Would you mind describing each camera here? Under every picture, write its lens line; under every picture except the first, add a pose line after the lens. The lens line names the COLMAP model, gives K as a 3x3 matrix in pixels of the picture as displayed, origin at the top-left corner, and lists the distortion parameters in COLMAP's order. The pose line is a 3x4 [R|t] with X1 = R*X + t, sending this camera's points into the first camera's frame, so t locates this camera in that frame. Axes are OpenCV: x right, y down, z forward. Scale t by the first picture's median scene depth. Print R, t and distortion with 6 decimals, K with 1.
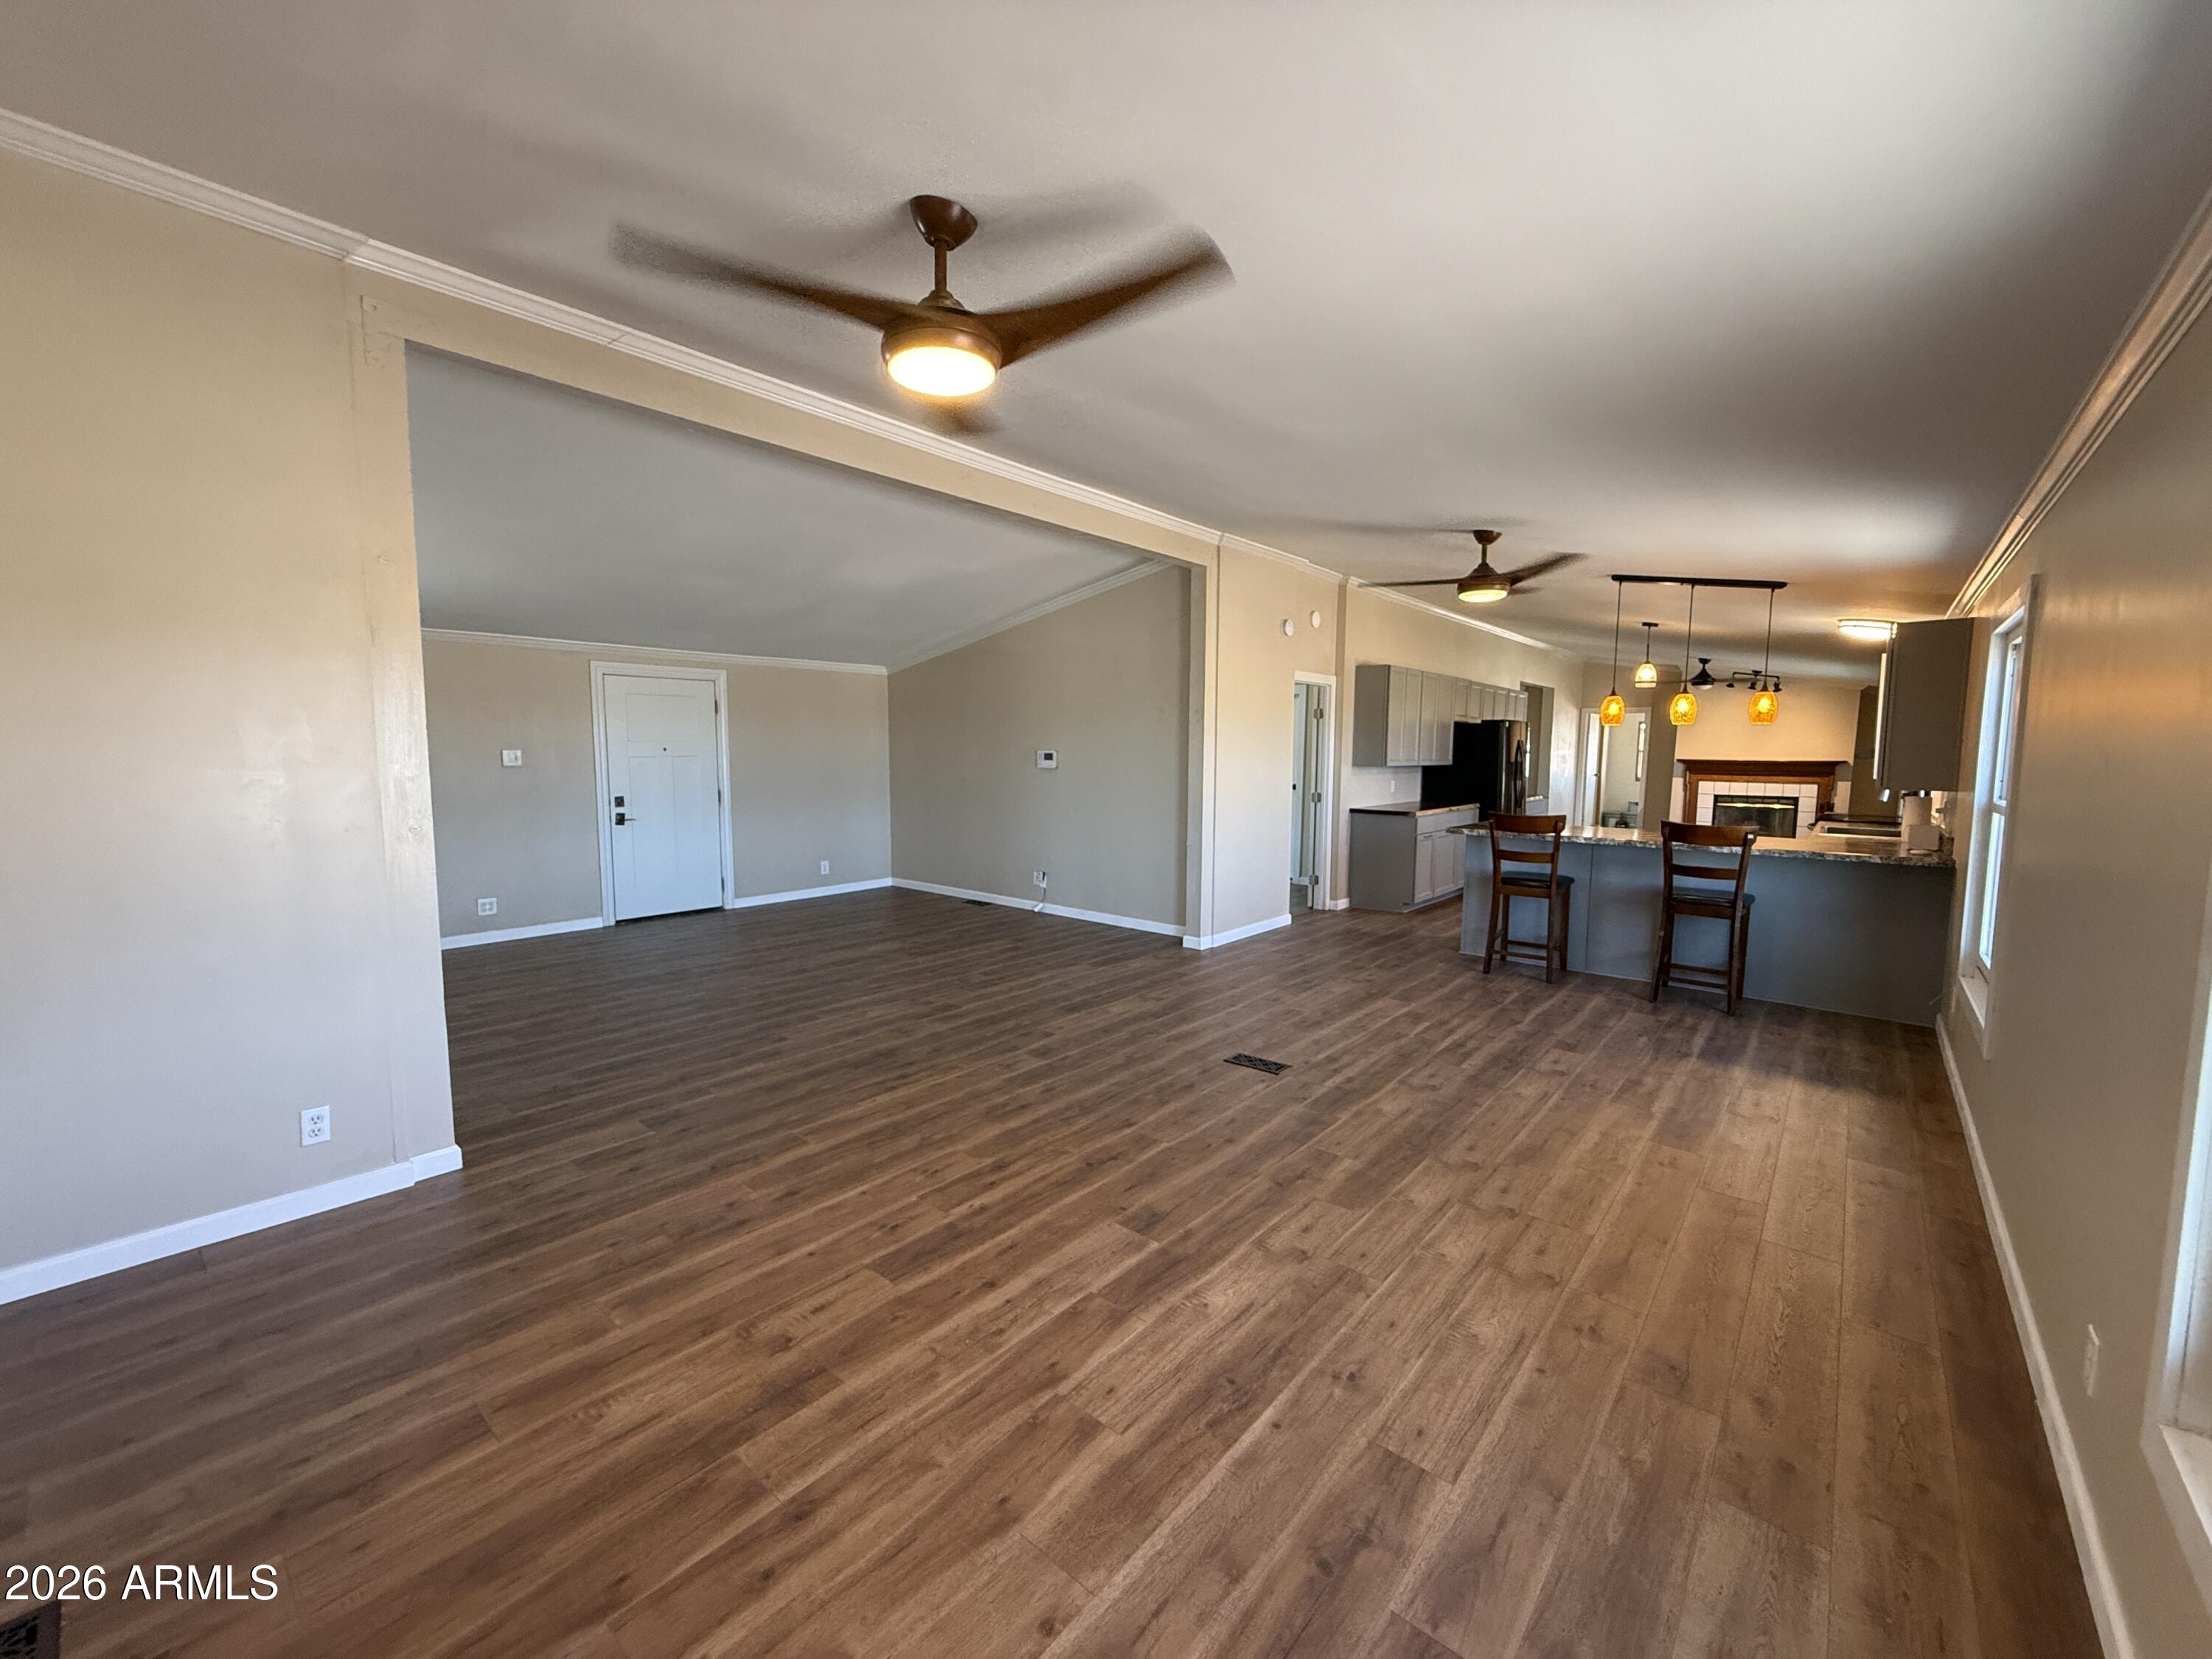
lens RADIAL K [[893.2, 0, 1106.0], [0, 893.2, 829.5], [0, 0, 1]] dist [0.000503, -0.000187]
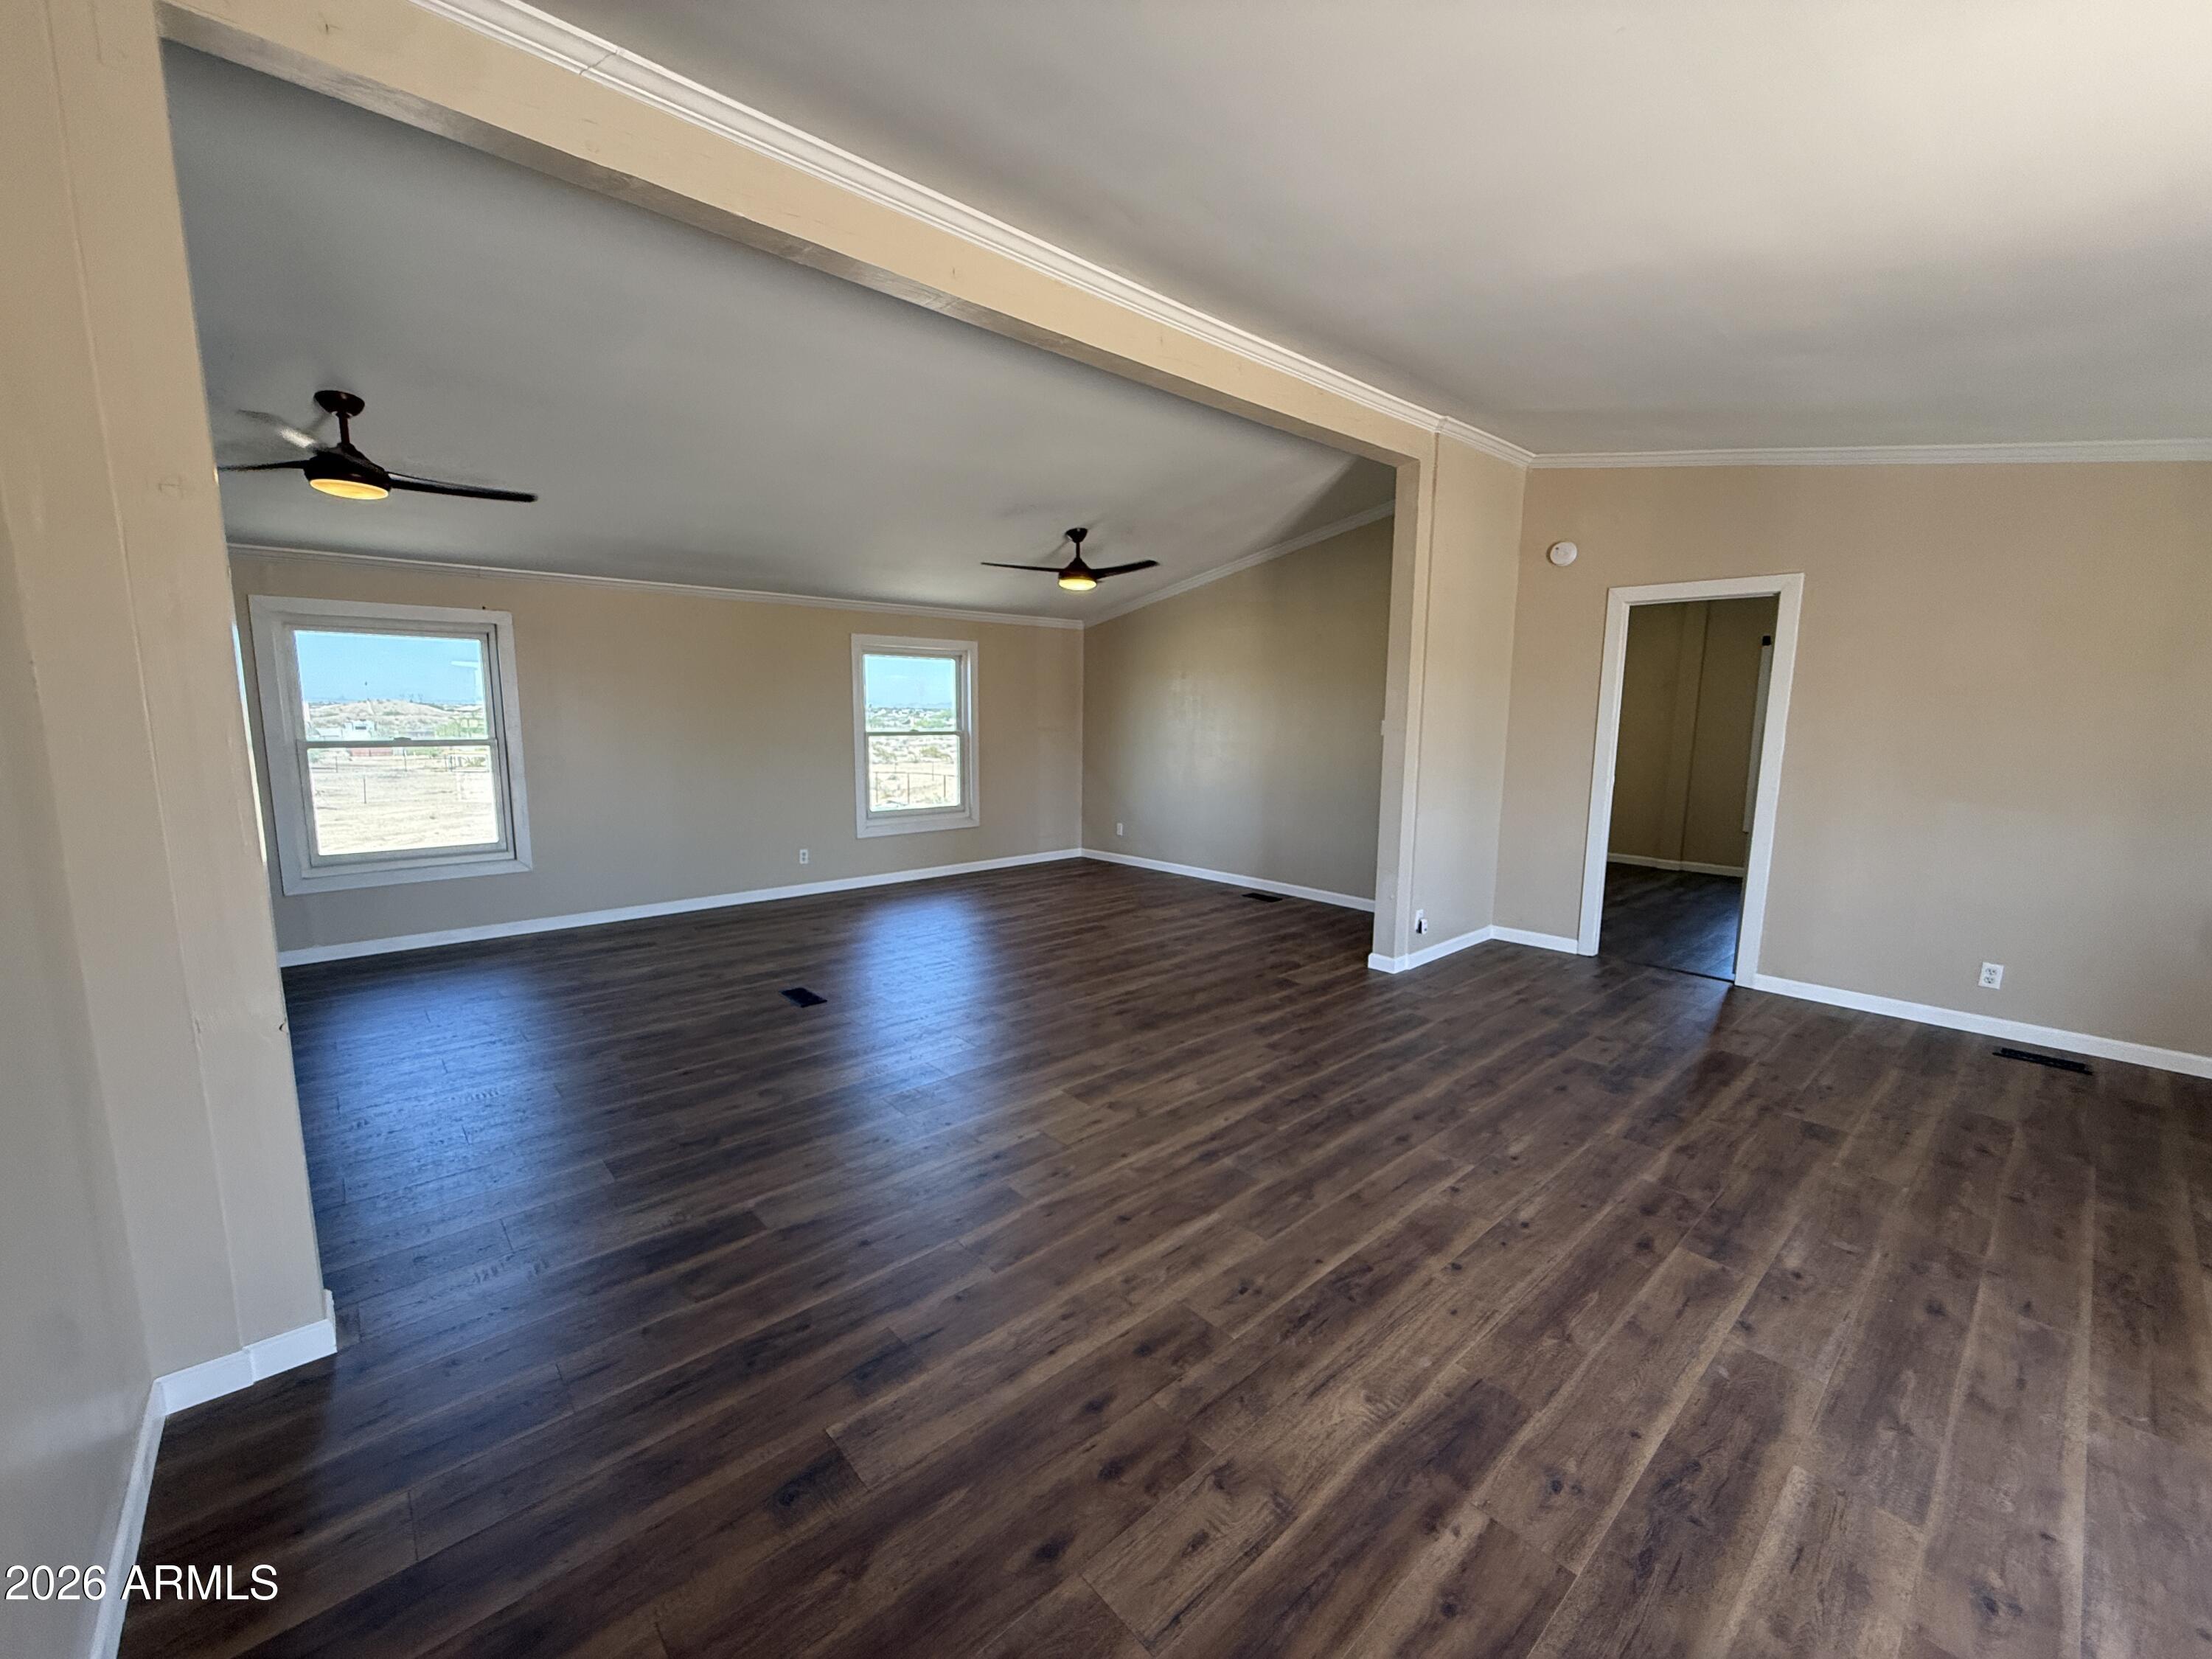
lens RADIAL K [[879.8, 0, 1106.0], [0, 879.8, 829.5], [0, 0, 1]] dist [-0.000294, 0.000040]
pose [[-0.990618, -0.030785, 0.133149, -0.176735], [-0.000474, 0.975066, 0.221916, -0.093462], [-0.136661, 0.219771, -0.965932, 1.028770]]
